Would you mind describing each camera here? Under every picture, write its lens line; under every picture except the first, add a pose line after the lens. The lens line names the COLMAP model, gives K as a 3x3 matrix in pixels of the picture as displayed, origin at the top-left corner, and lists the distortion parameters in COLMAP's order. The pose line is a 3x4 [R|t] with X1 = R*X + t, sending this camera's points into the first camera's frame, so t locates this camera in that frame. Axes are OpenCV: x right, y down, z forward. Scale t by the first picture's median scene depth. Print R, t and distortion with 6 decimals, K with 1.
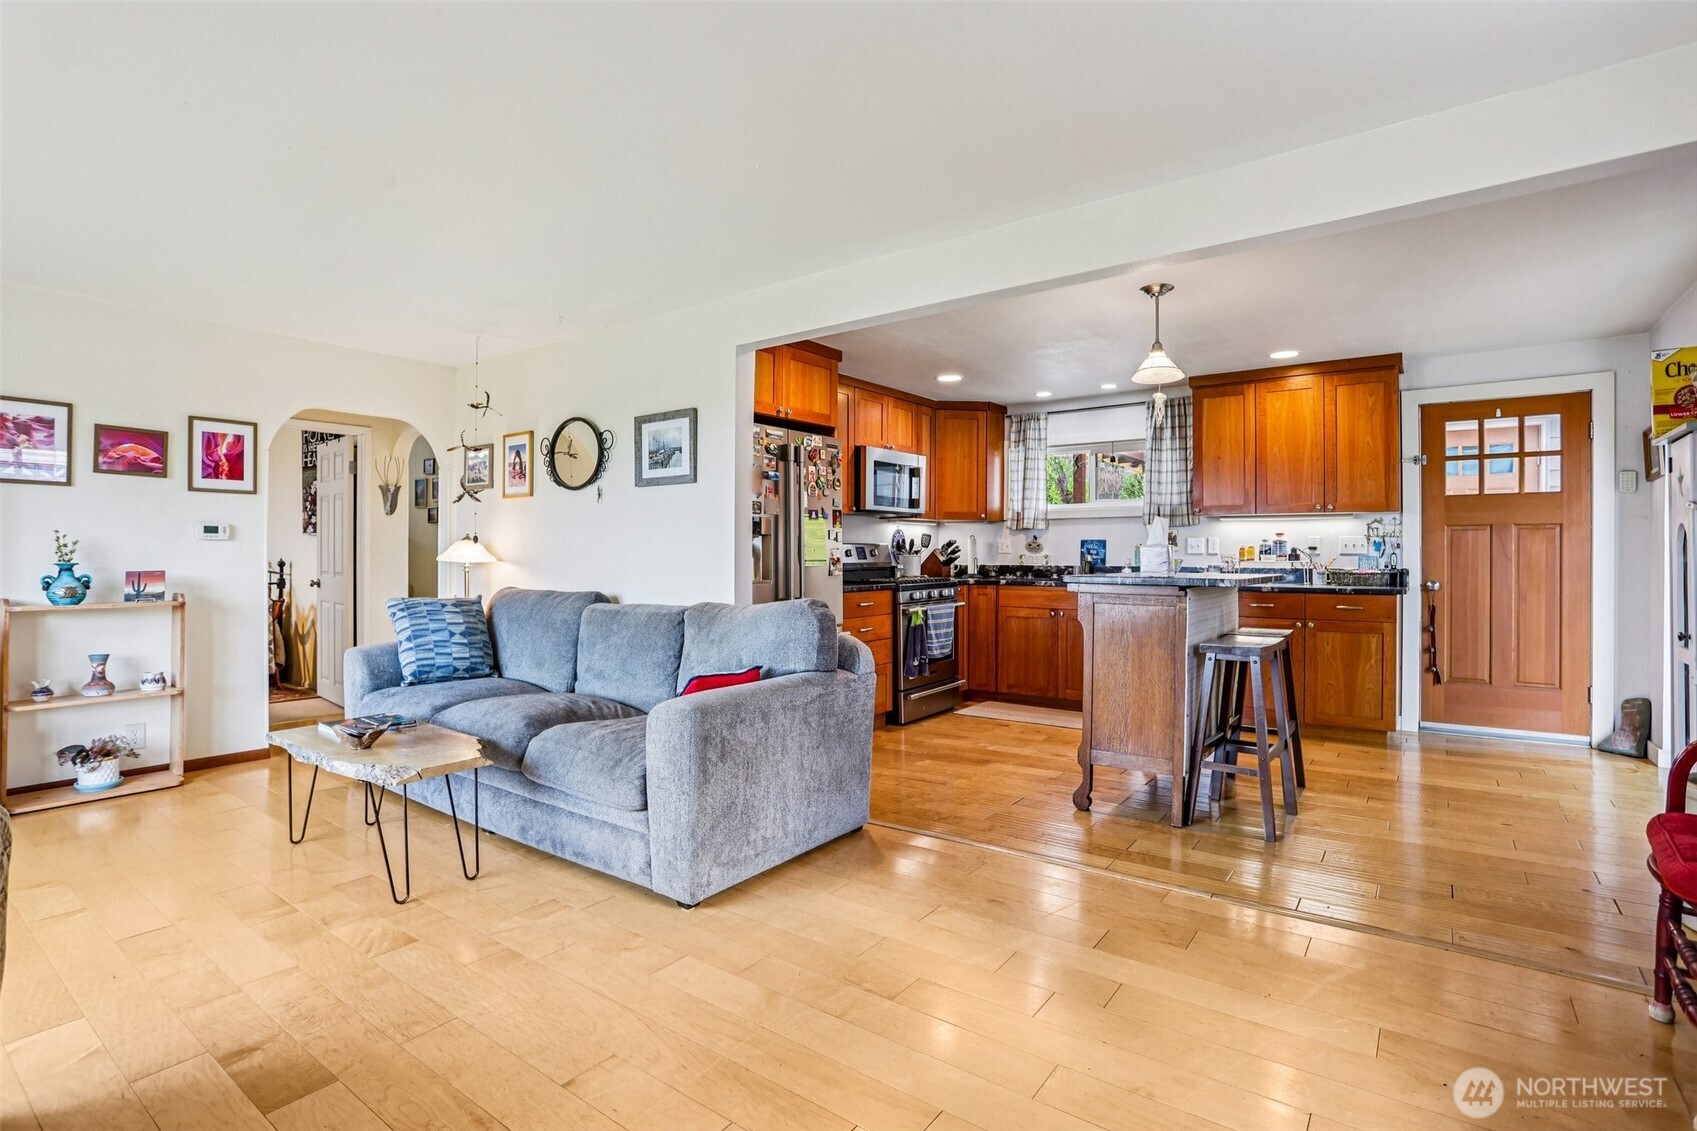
lens RADIAL K [[831.0, 0, 848.3], [0, 831.0, 549.5], [0, 0, 1]] dist [-0.059680, 0.017982]
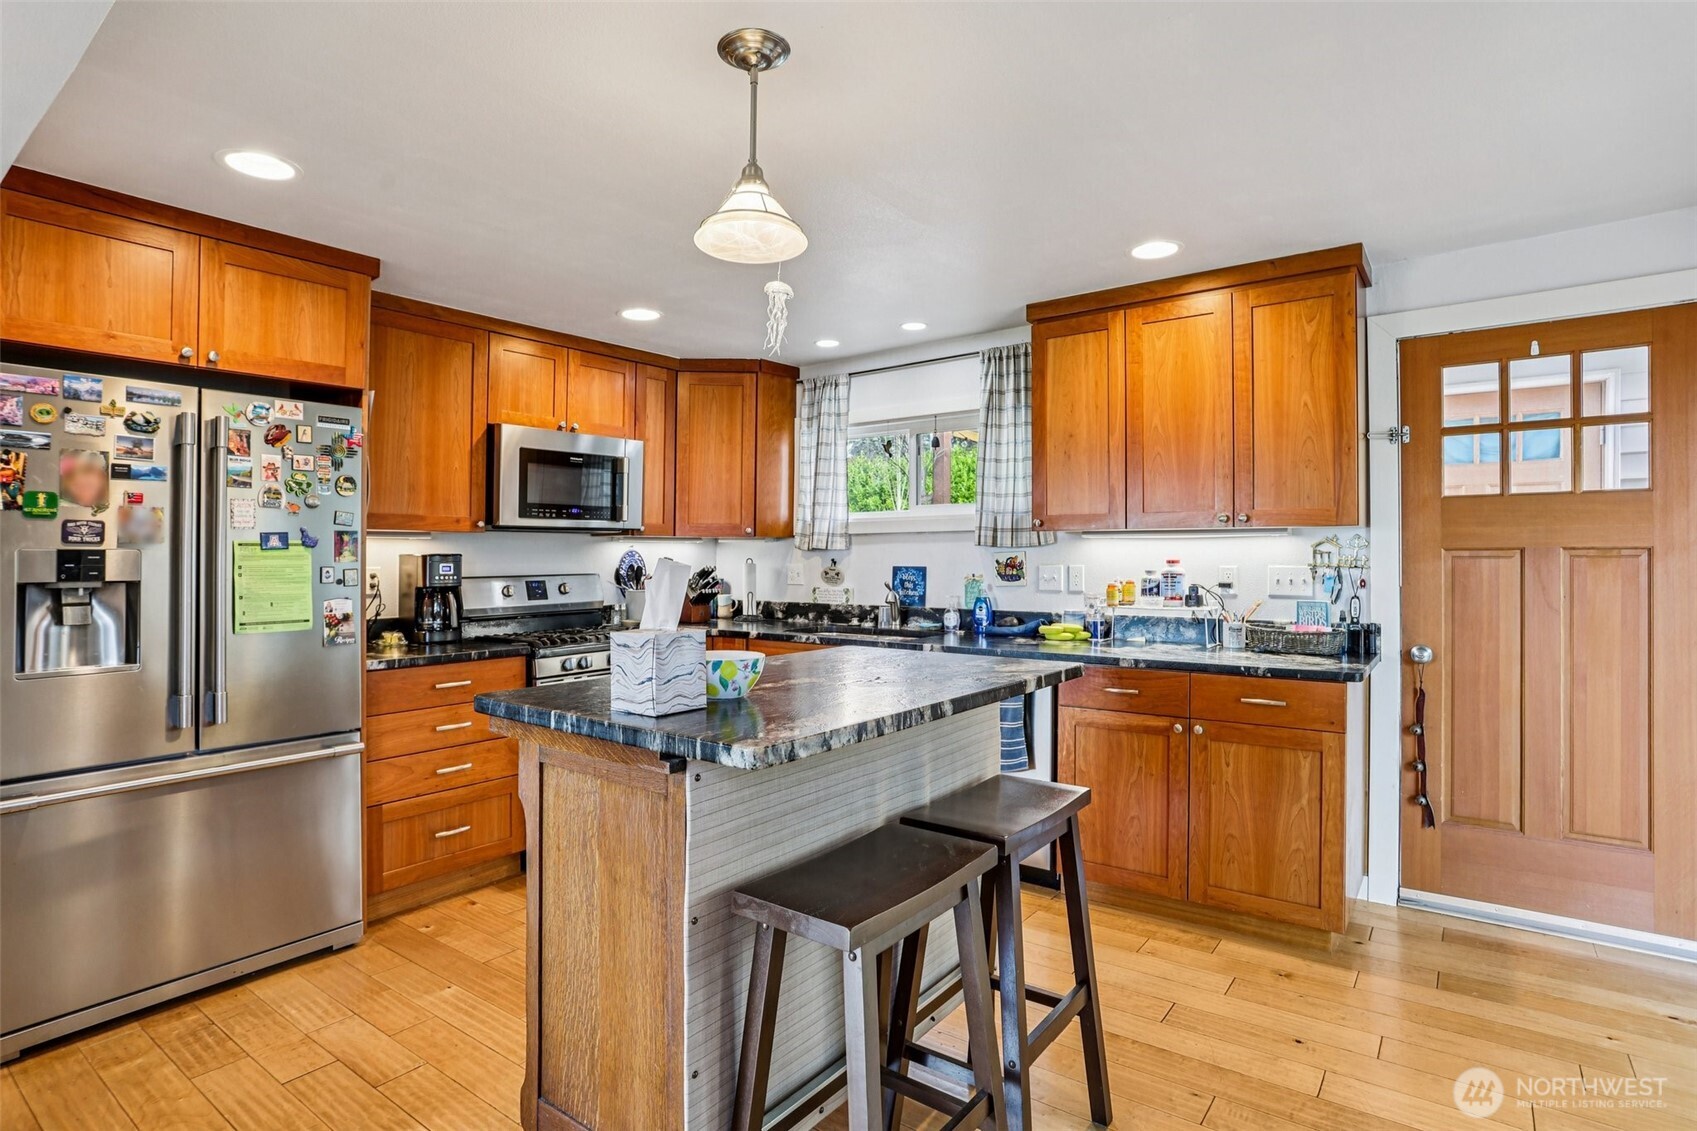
lens RADIAL K [[884.0, 0, 837.2], [0, 884.0, 554.2], [0, 0, 1]] dist [-0.056491, 0.011399]
pose [[0.999950, -0.005660, -0.008287, 0.309950], [0.005673, 0.999983, 0.001528, -0.028702], [0.008279, -0.001575, 0.999964, 0.380798]]
